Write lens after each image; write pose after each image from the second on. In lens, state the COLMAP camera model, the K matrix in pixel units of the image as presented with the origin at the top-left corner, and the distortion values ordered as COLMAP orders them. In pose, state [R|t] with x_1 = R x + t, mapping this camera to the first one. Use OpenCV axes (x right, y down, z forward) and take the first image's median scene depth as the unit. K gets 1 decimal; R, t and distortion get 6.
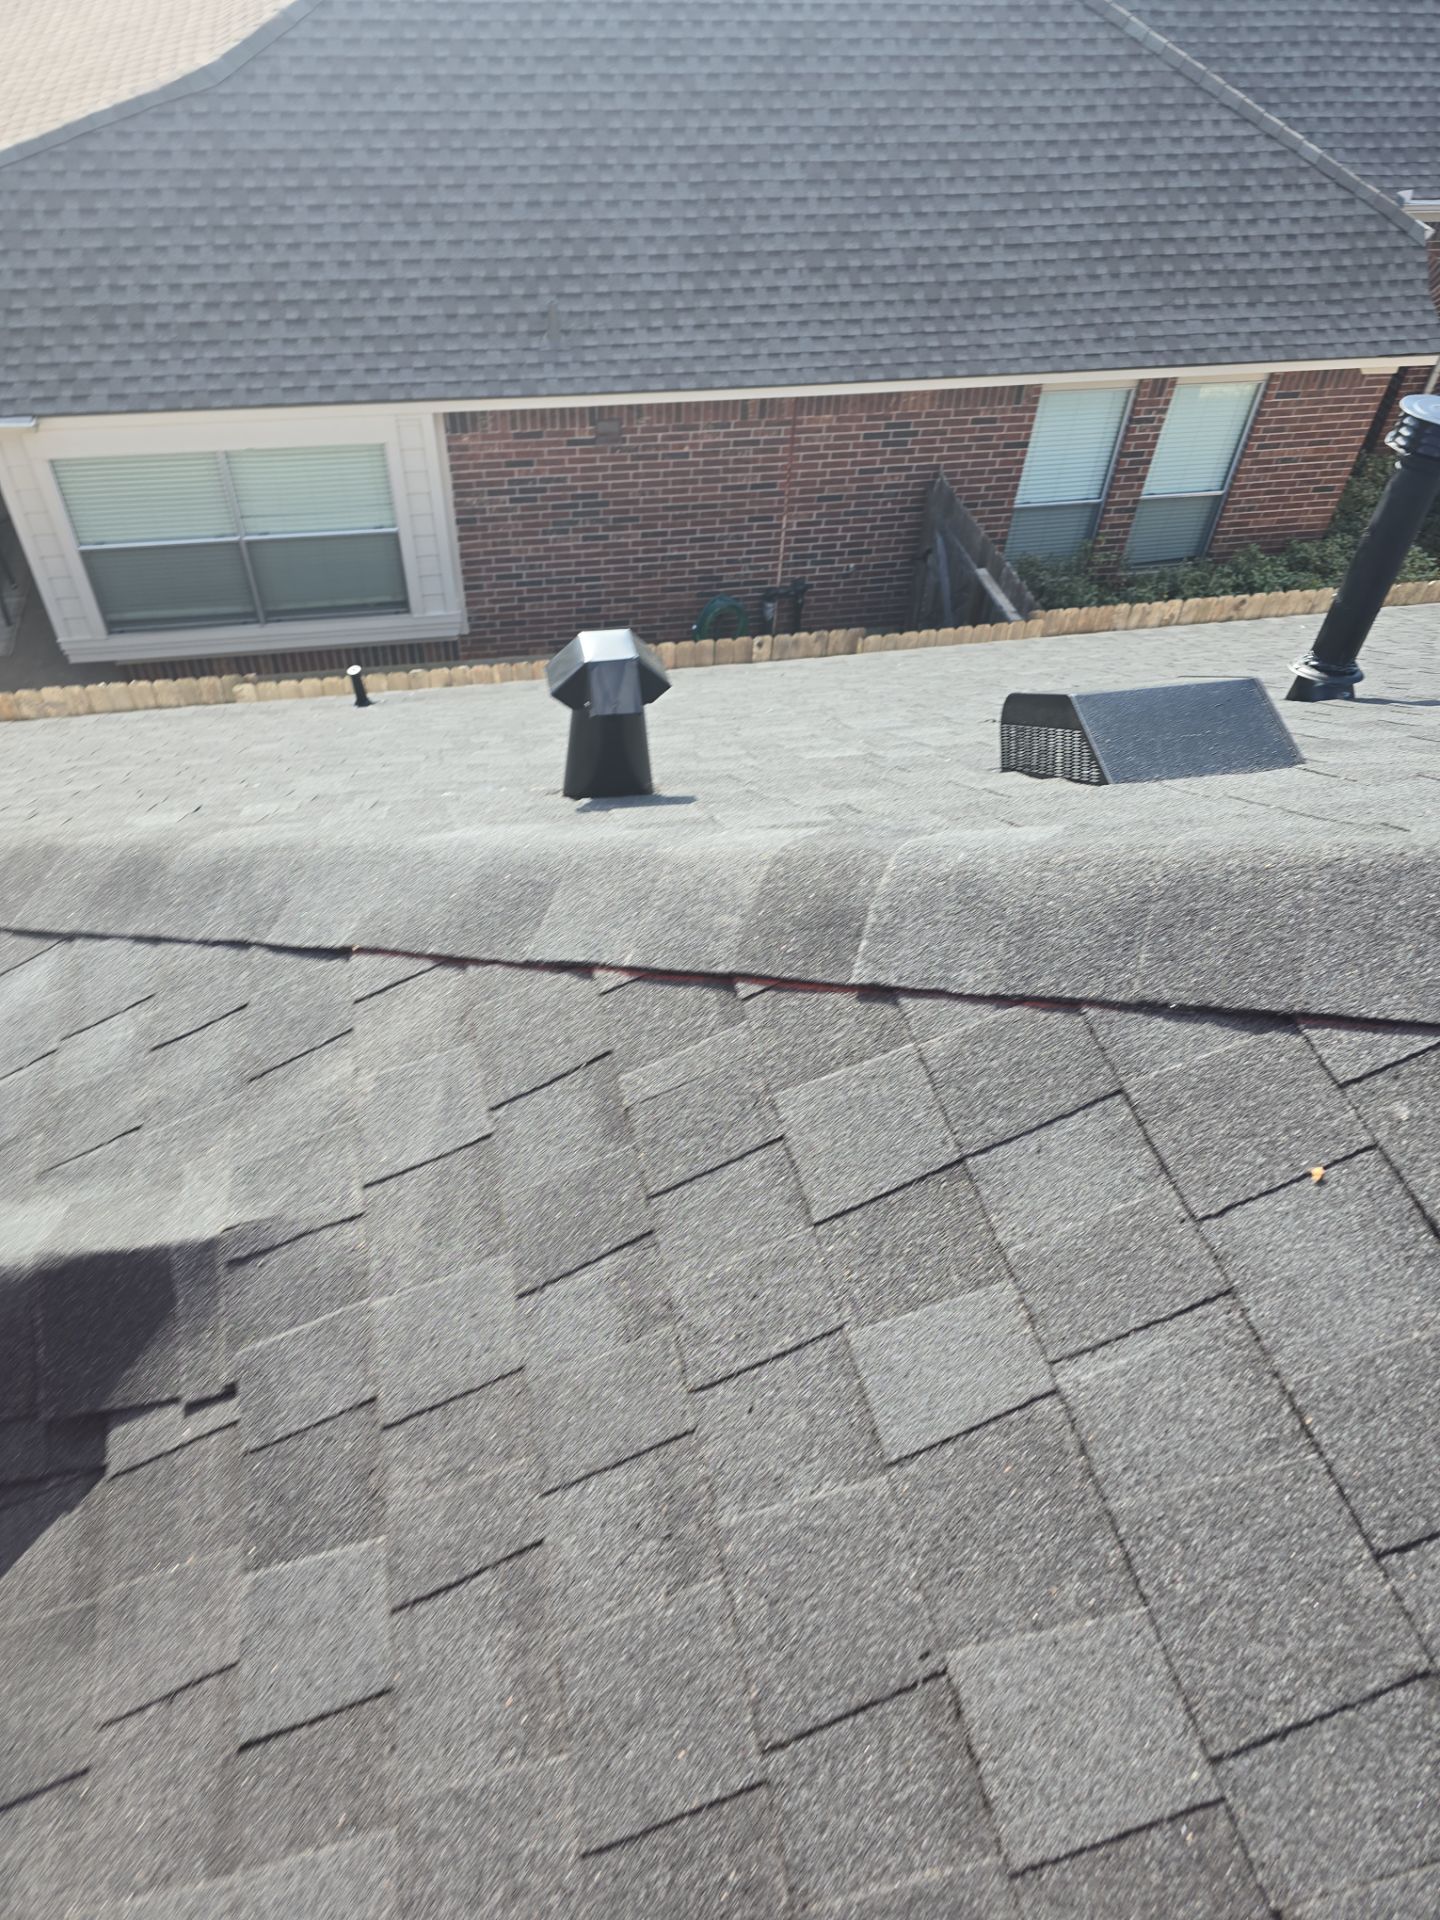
lens RADIAL K [[1284.2, 0, 730.4], [0, 1284.2, 968.9], [0, 0, 1]] dist [0.066056, -0.051312]
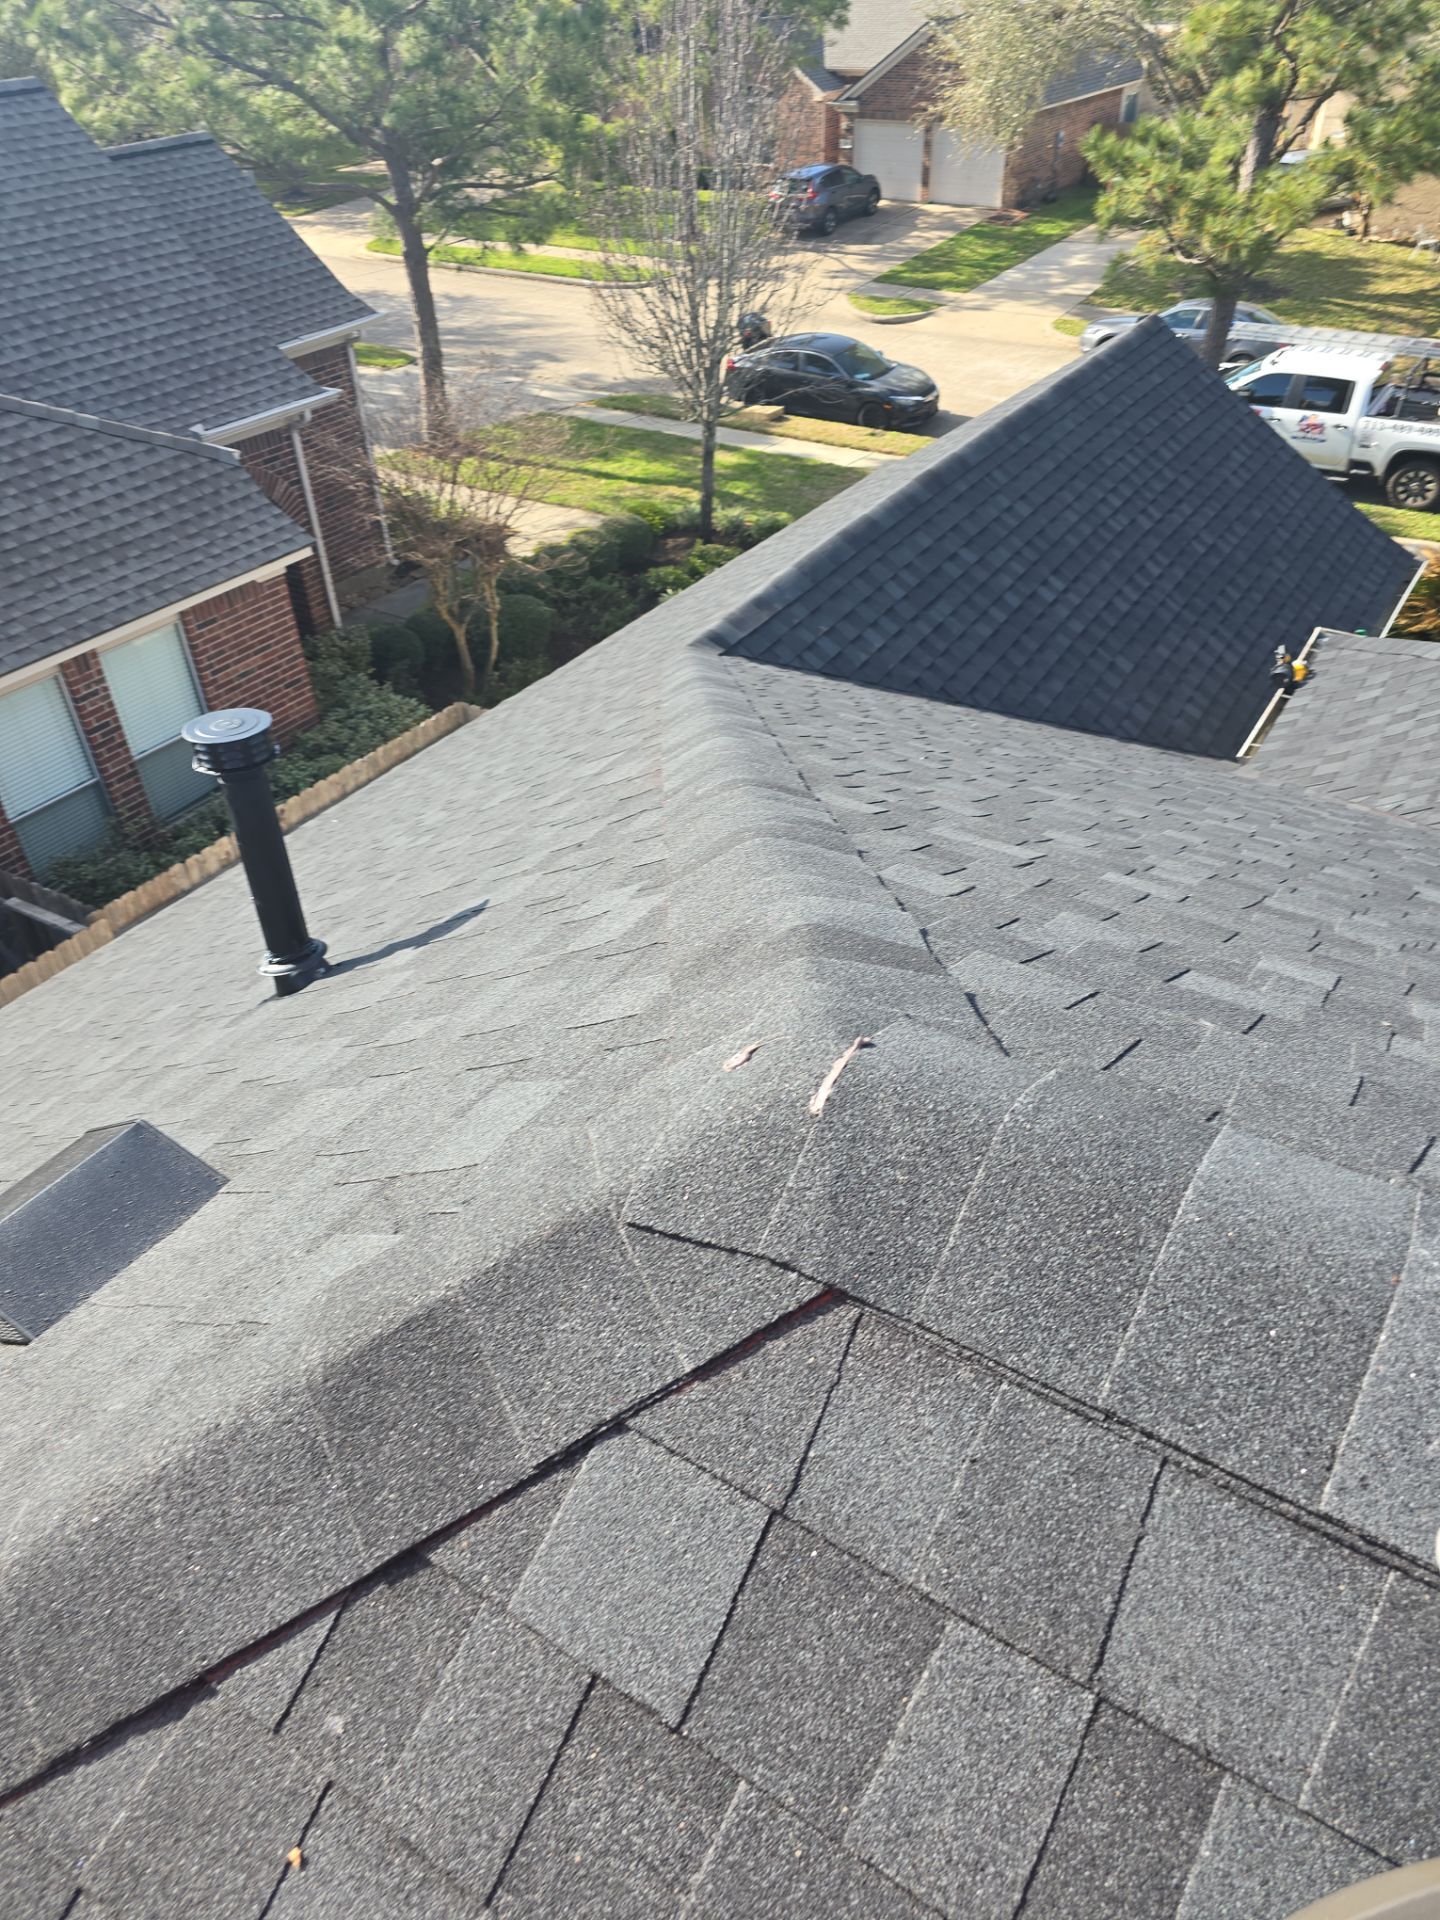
lens RADIAL K [[1284.2, 0, 737.8], [0, 1284.2, 977.3], [0, 0, 1]] dist [0.066056, -0.051312]
pose [[0.691152, -0.497796, 0.523936, 0.280552], [0.561358, 0.826369, 0.044623, -0.116665], [-0.455178, 0.263274, 0.850588, -0.023091]]
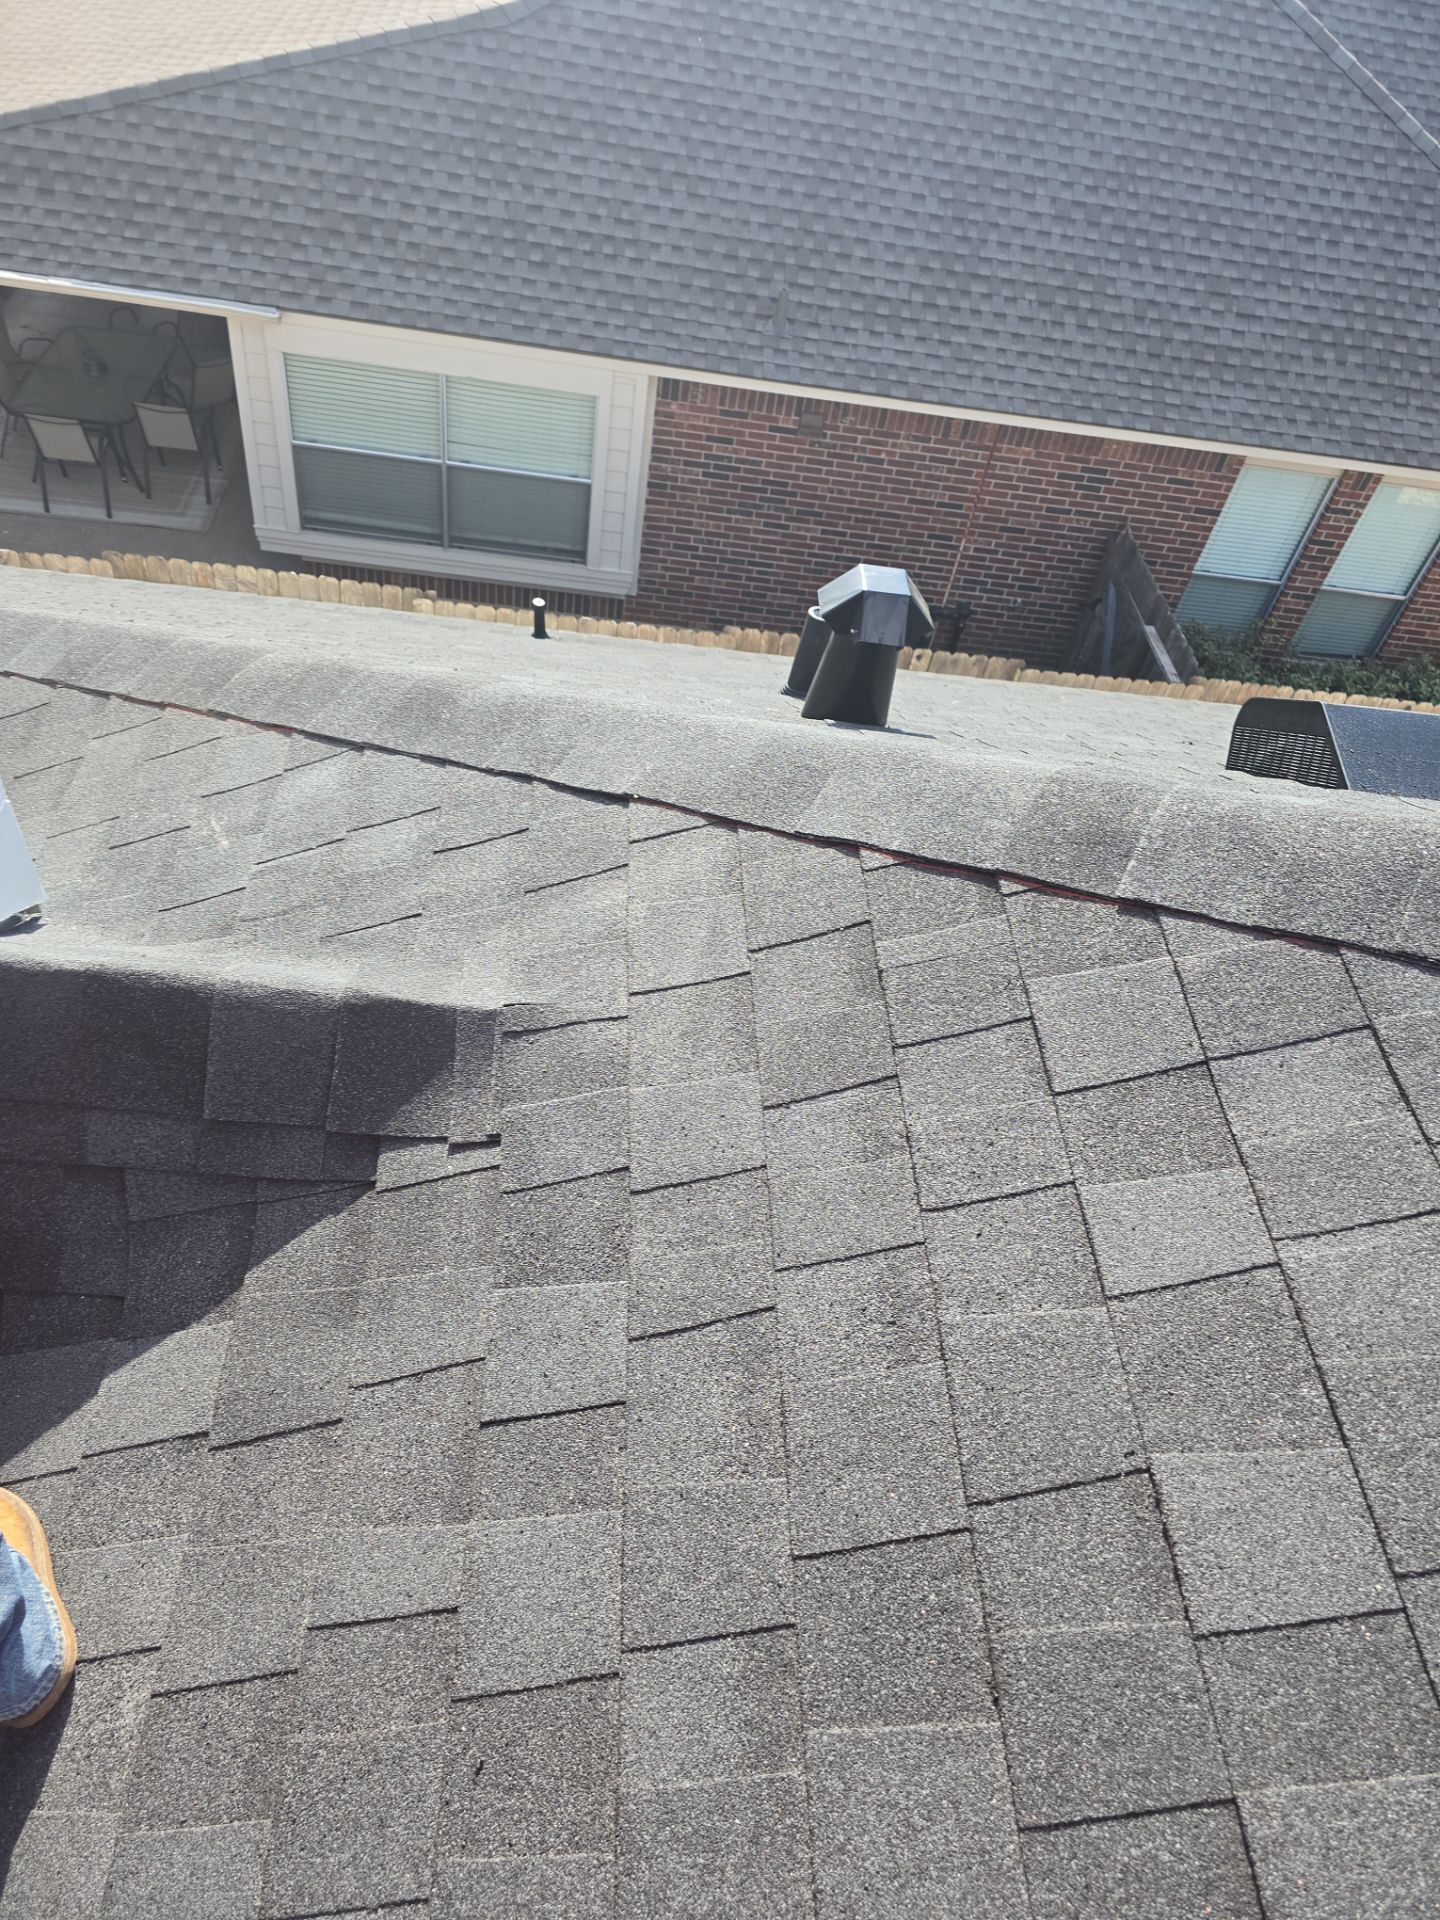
lens RADIAL K [[1284.2, 0, 737.8], [0, 1284.2, 971.0], [0, 0, 1]] dist [0.066056, -0.051312]
pose [[0.978680, 0.200114, -0.046254, -0.110602], [-0.200343, 0.979726, -0.000337, 0.098804], [0.045248, 0.009597, 0.998930, -0.069764]]
